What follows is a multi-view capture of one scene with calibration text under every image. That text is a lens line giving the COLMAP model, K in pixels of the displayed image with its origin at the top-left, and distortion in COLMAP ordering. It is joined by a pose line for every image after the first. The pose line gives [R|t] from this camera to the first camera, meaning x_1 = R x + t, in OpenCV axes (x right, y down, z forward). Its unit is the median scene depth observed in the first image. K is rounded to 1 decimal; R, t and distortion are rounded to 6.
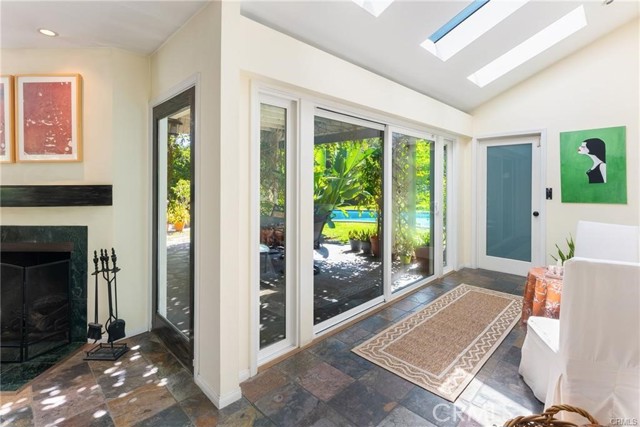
lens RADIAL K [[304.3, 0, 300.3], [0, 304.3, 181.8], [0, 0, 1]] dist [0.002285, -0.002769]
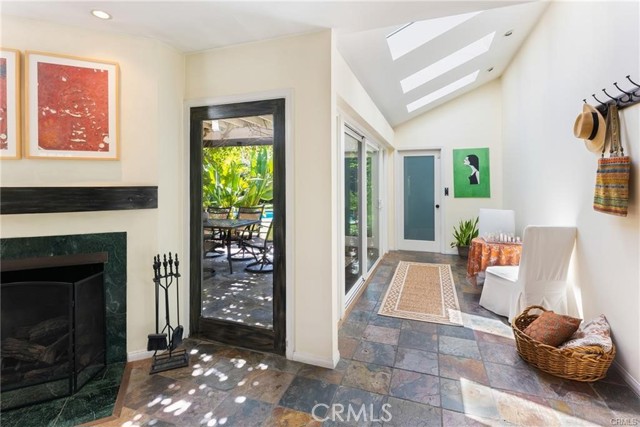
lens RADIAL K [[304.3, 0, 318.7], [0, 304.3, 179.8], [0, 0, 1]] dist [0.002285, -0.002769]
pose [[0.904869, 0.005710, 0.425651, -0.572240], [-0.001115, 0.999938, -0.011043, 0.000141], [-0.425688, 0.009518, 0.904820, -0.061880]]
